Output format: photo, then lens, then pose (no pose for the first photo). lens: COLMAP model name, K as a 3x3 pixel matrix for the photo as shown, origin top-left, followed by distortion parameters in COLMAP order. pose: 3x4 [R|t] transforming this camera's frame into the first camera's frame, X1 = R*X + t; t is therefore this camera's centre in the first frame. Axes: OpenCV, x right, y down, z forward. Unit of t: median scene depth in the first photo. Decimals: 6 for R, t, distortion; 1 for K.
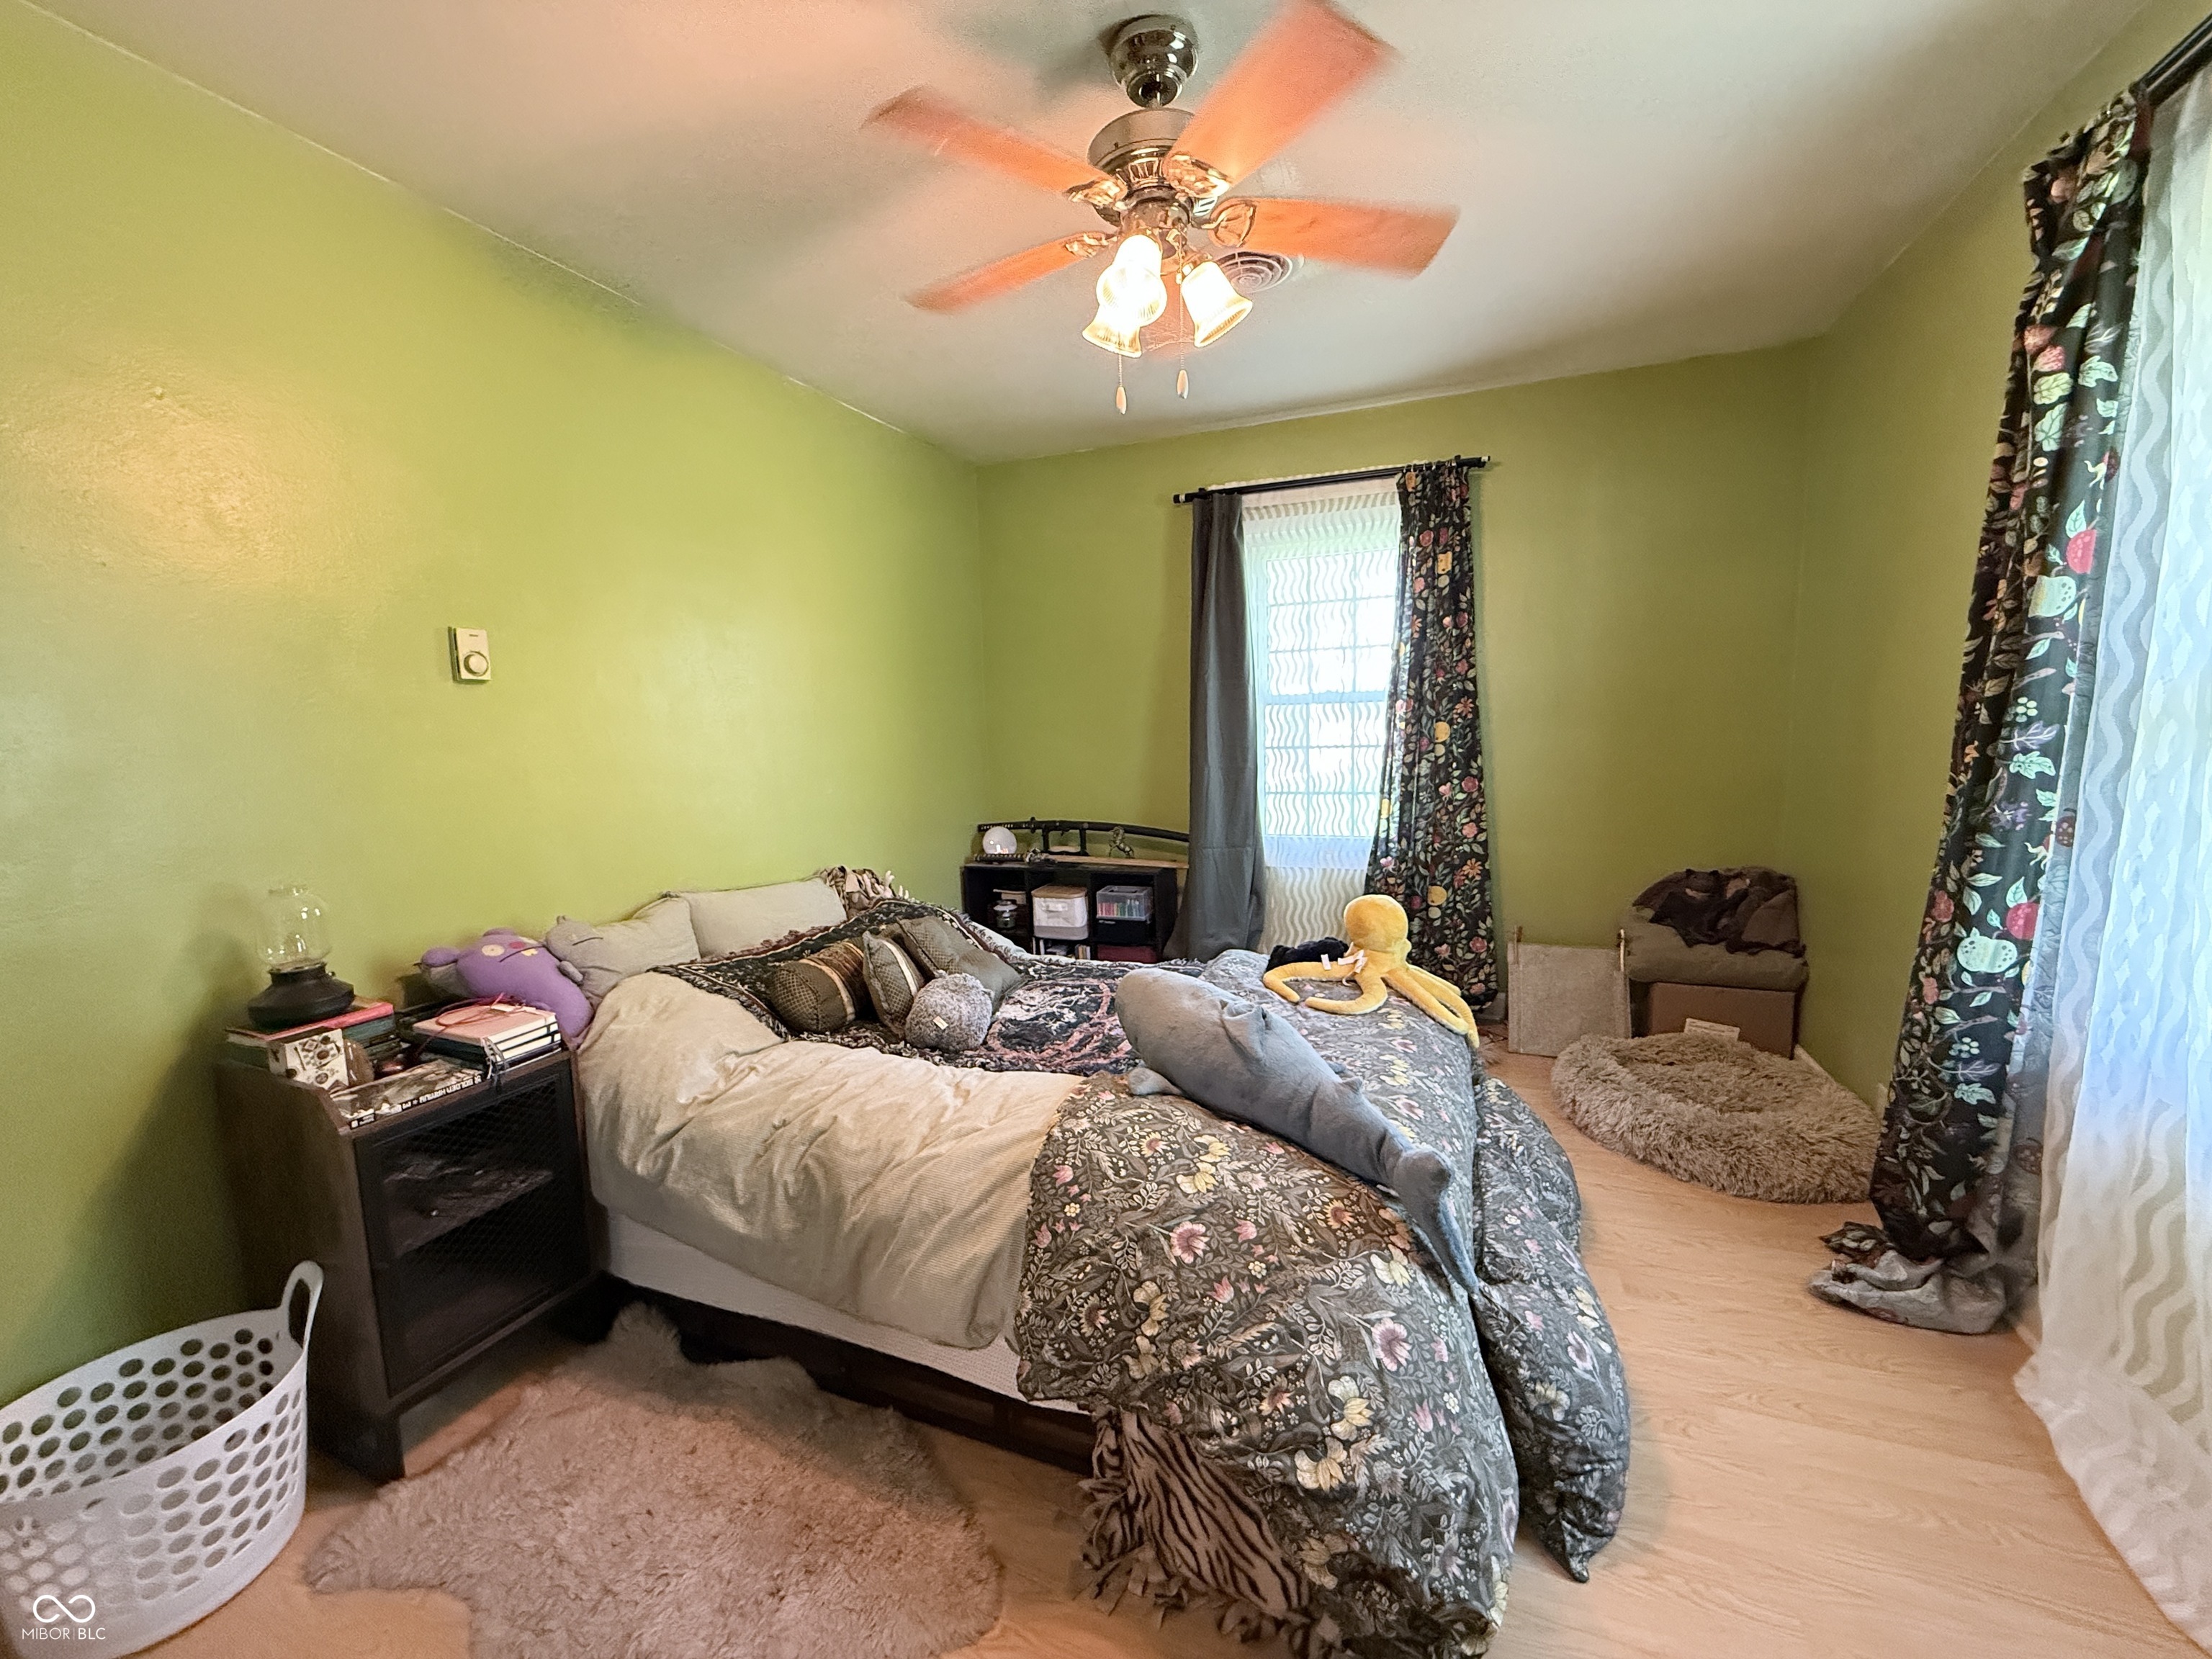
lens RADIAL K [[882.6, 0, 1100.0], [0, 882.6, 831.9], [0, 0, 1]] dist [0.000705, 0.000239]
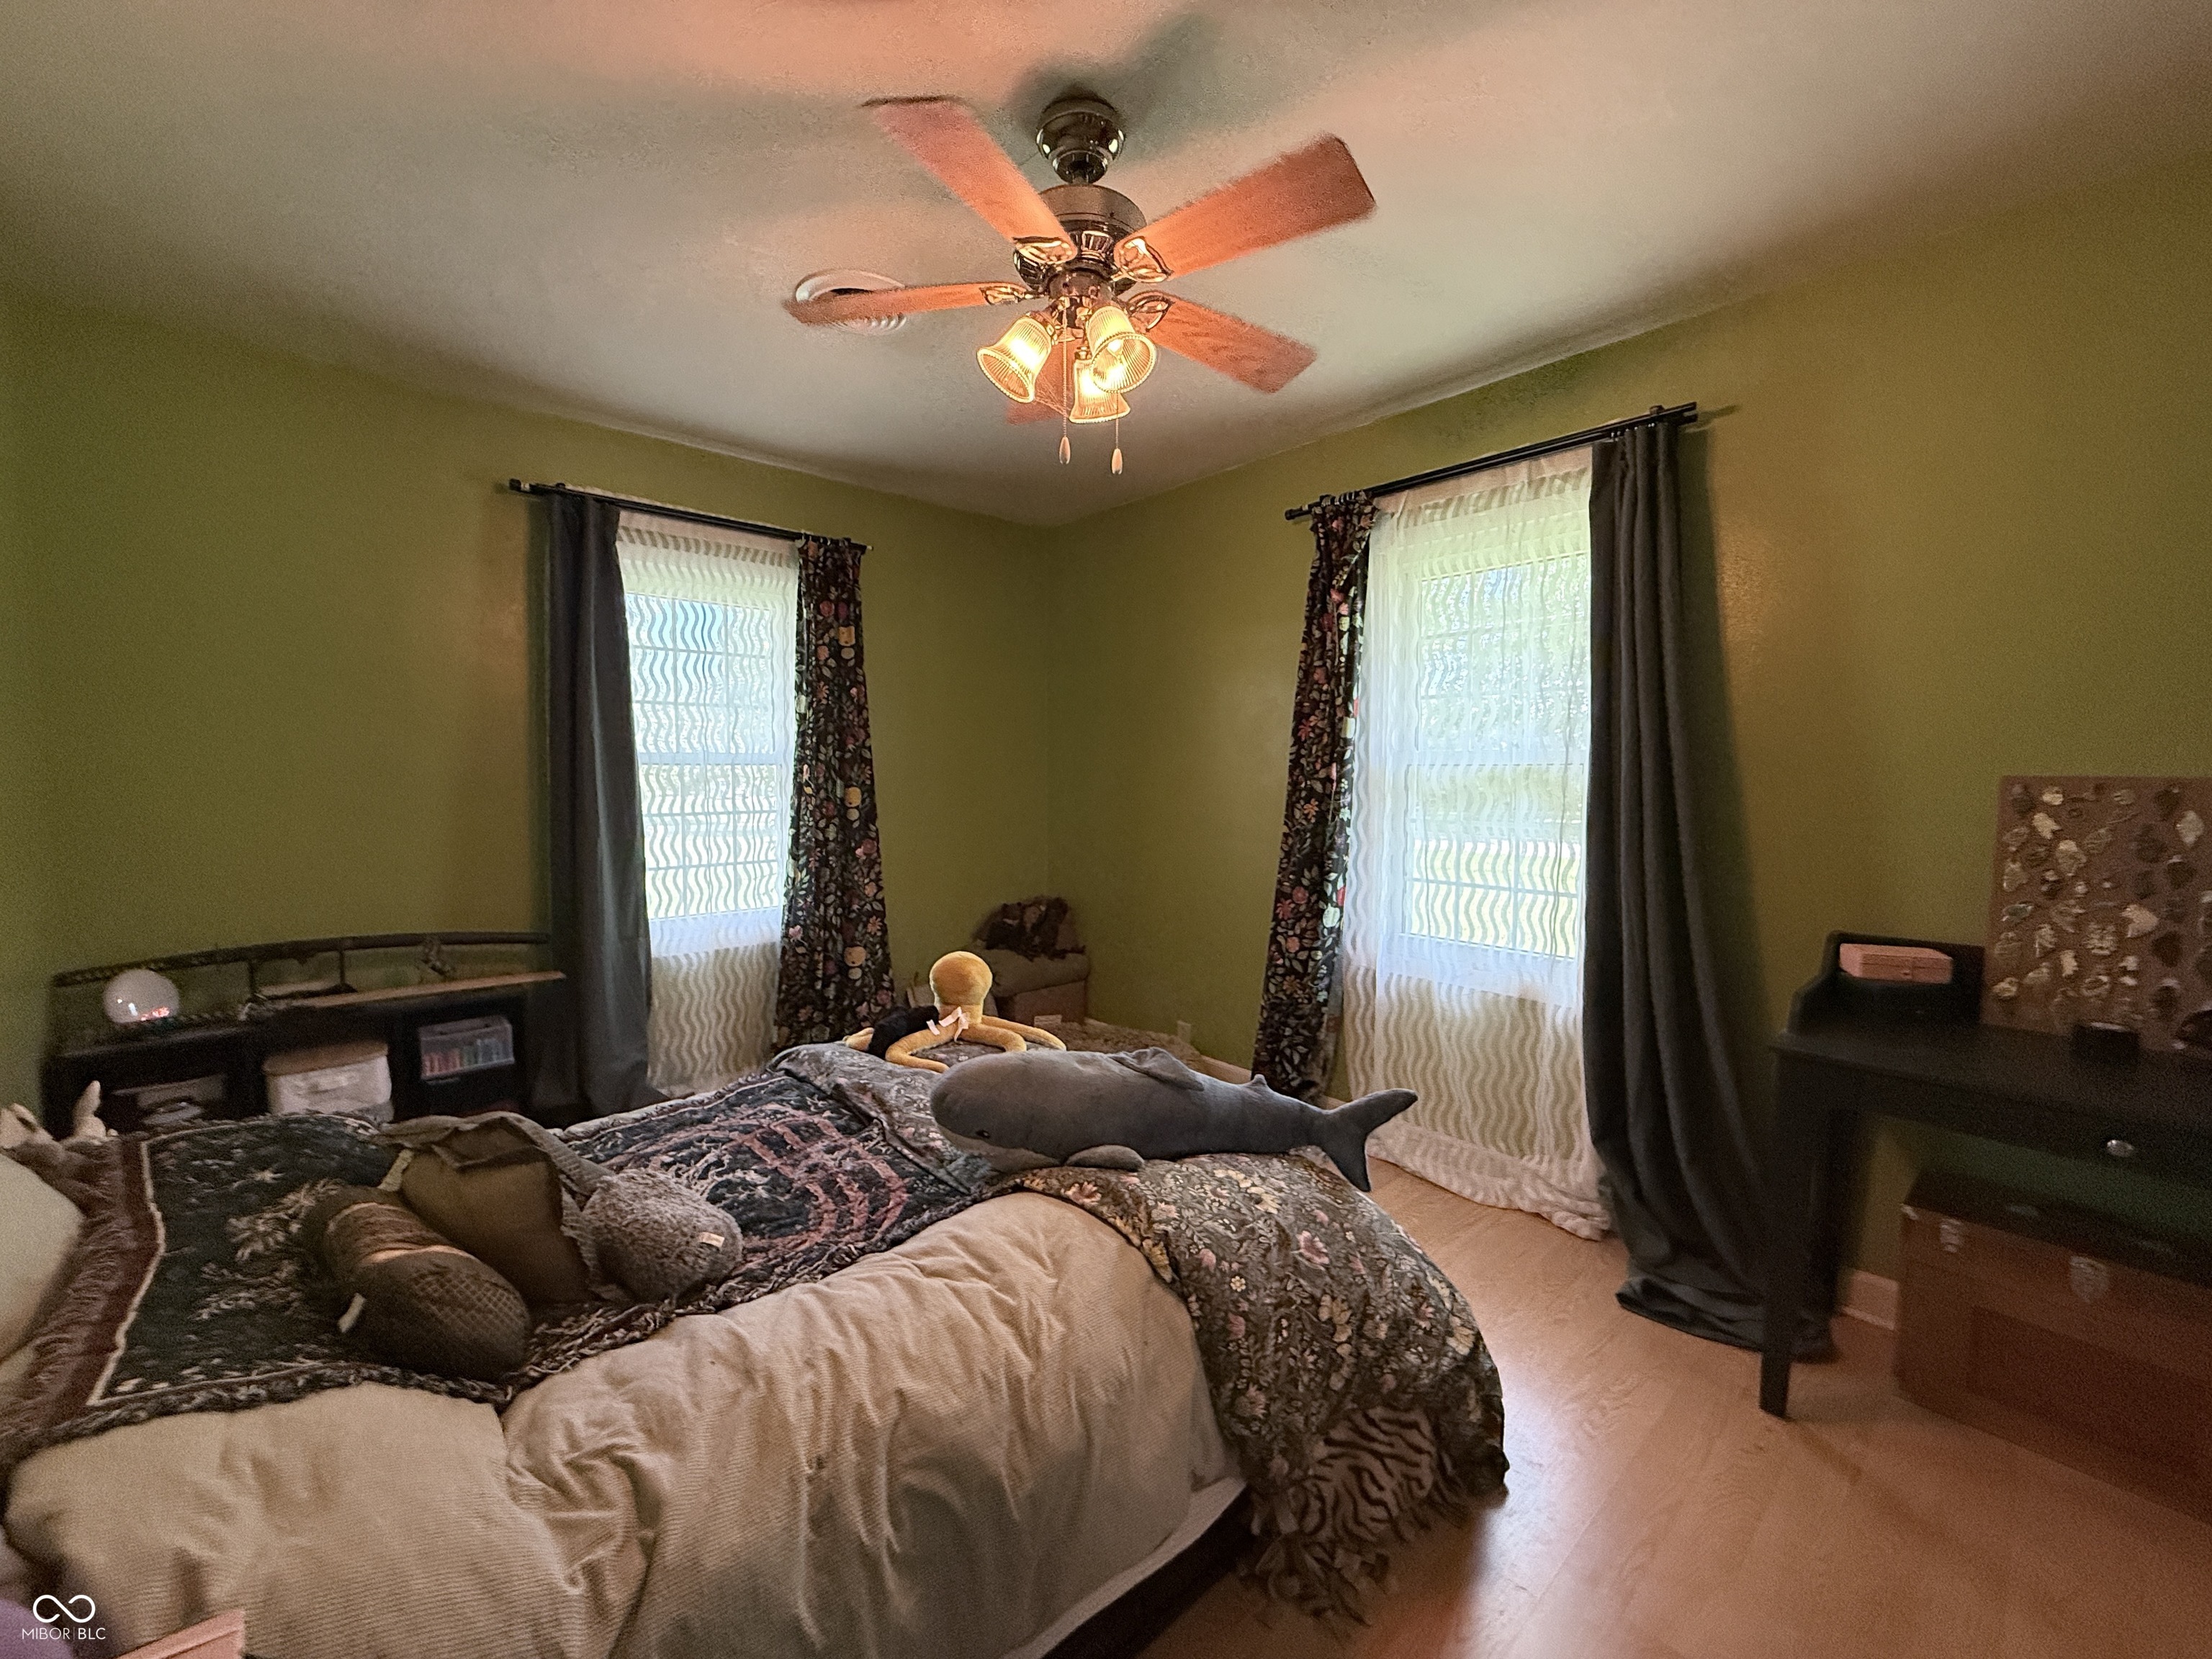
lens RADIAL K [[882.6, 0, 1099.4], [0, 882.6, 832.4], [0, 0, 1]] dist [0.000705, 0.000239]
pose [[0.446671, -0.032477, 0.894109, -0.648128], [0.100209, 0.994869, -0.013925, -0.045302], [-0.889069, 0.095818, 0.447634, 0.447371]]
